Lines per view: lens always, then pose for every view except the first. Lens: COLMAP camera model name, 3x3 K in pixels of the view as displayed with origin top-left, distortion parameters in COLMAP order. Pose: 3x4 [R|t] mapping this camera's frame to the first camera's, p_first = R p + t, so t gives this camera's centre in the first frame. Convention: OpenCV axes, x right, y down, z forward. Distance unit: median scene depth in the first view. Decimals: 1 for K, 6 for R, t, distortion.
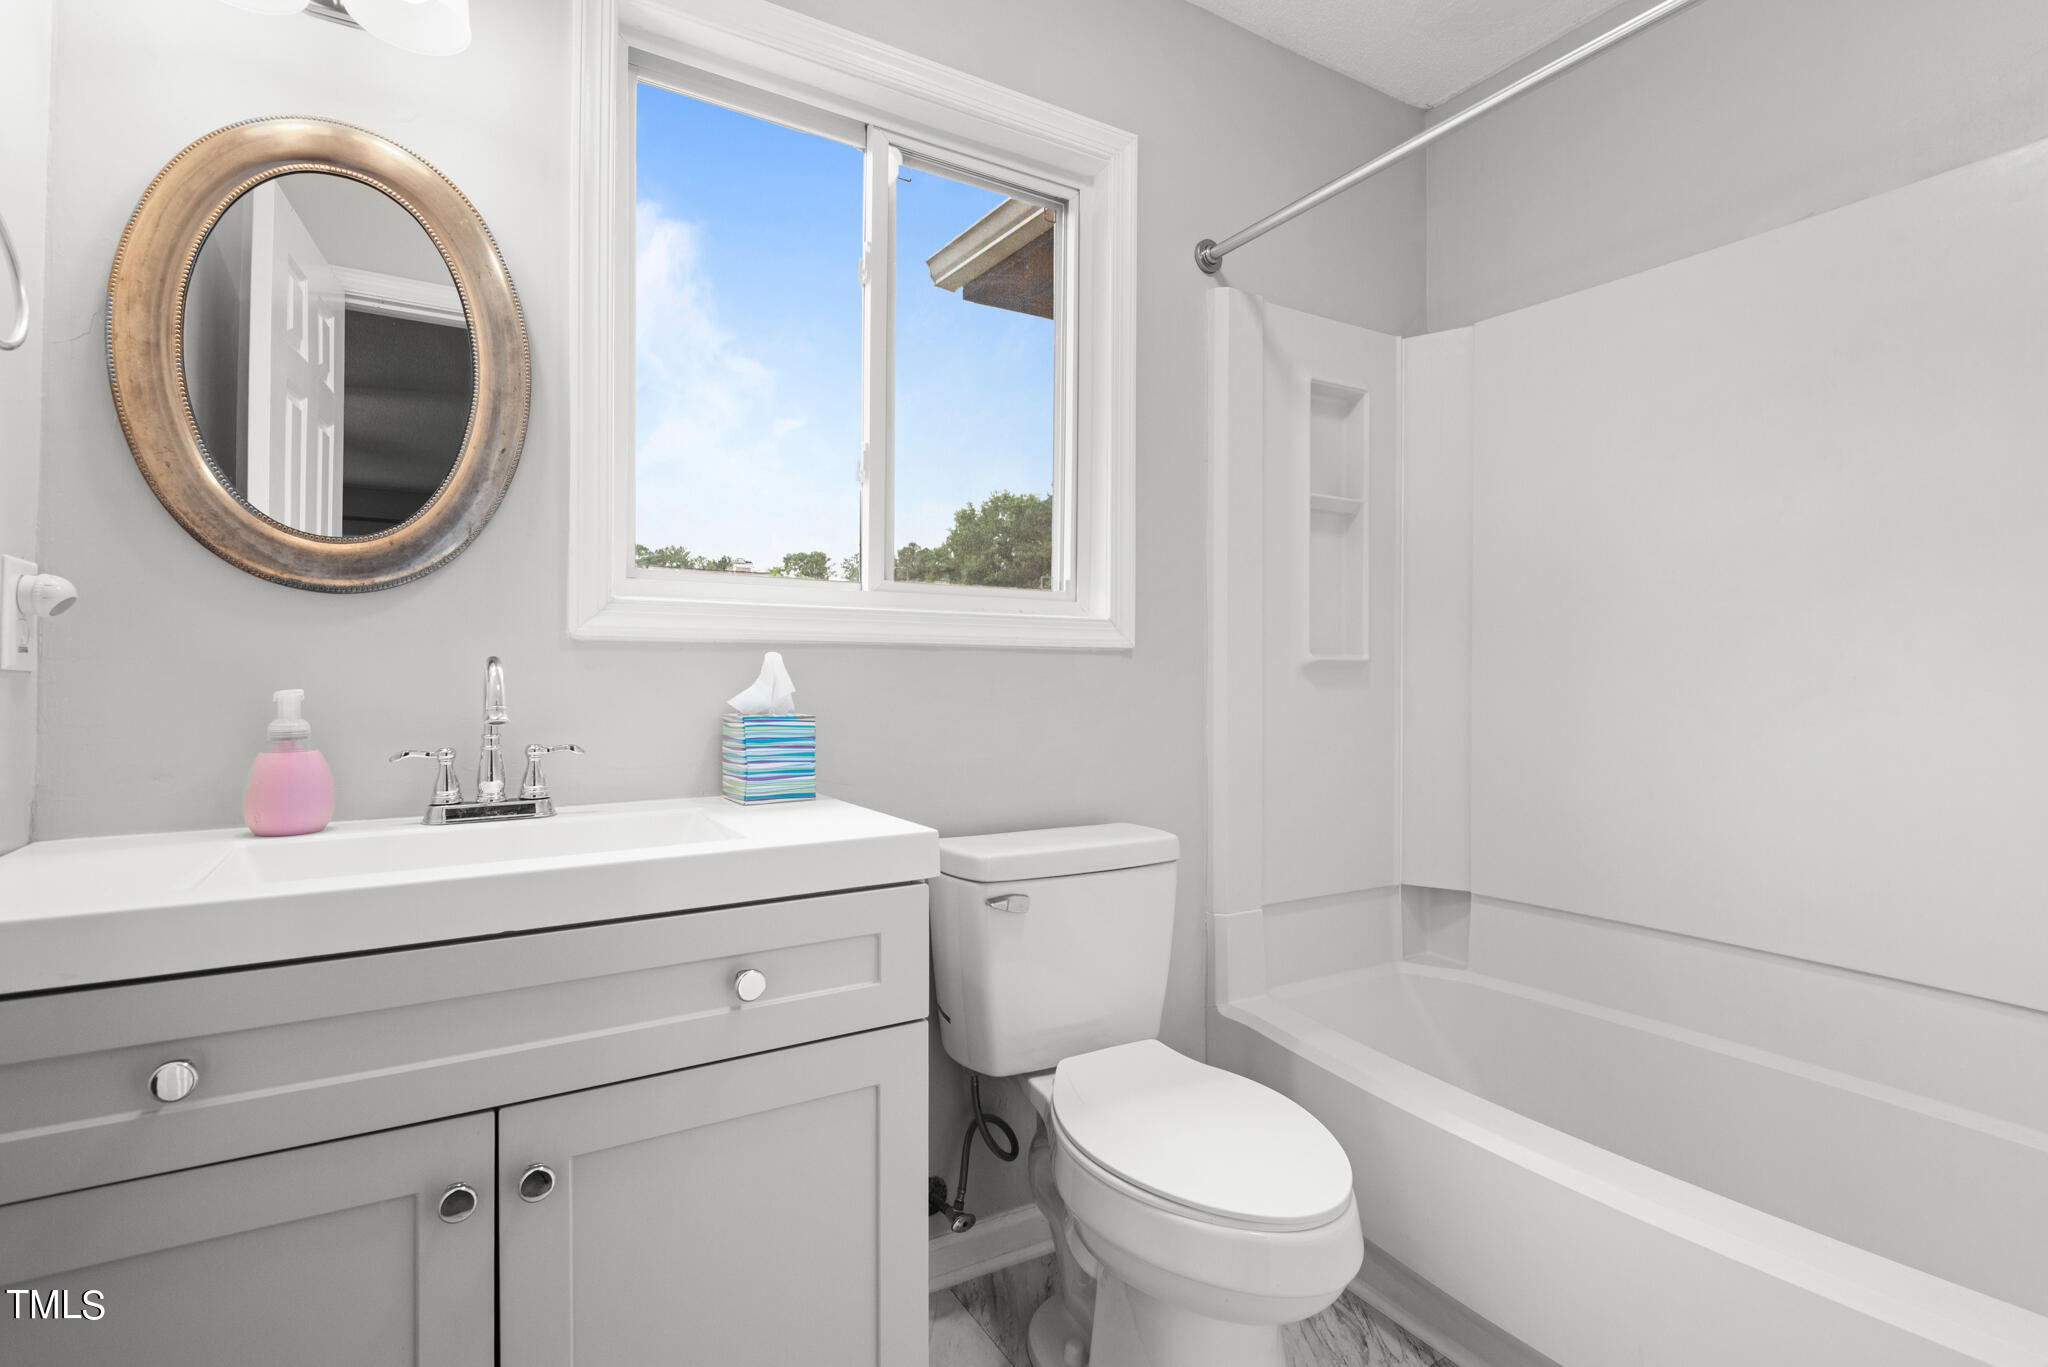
lens RADIAL K [[955.4, 0, 1025.9], [0, 955.4, 678.0], [0, 0, 1]] dist [-0.002043, -0.000745]
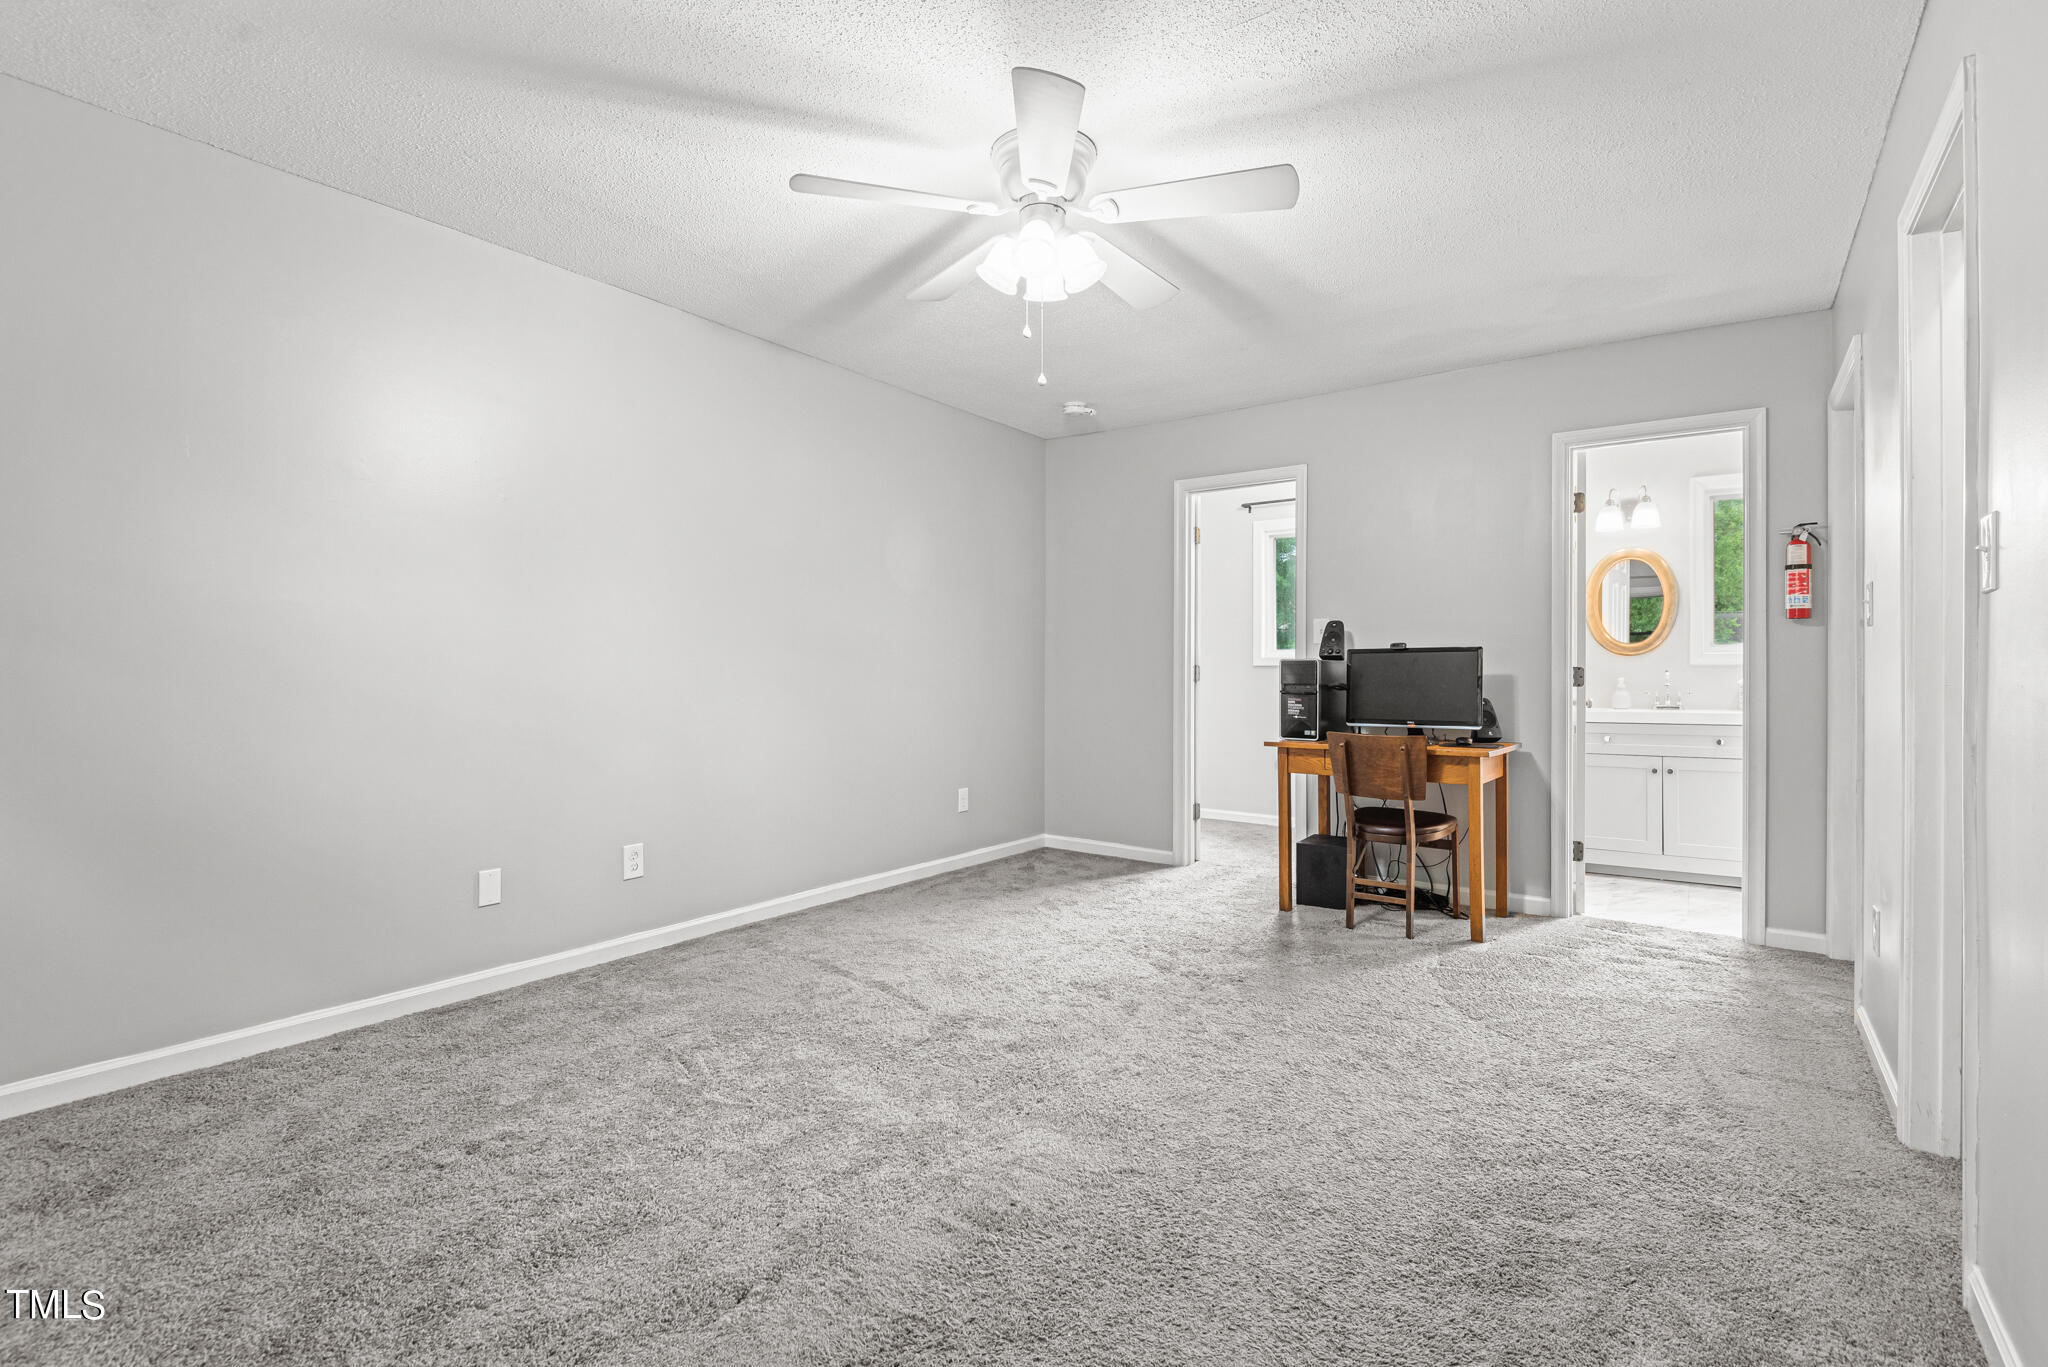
lens RADIAL K [[955.4, 0, 1025.9], [0, 955.4, 678.0], [0, 0, 1]] dist [-0.002043, -0.000745]
pose [[0.392757, 0.000878, -0.919642, 2.217115], [0.001766, 0.999997, 0.001708, -0.000605], [0.919640, -0.002295, 0.392755, -3.279172]]
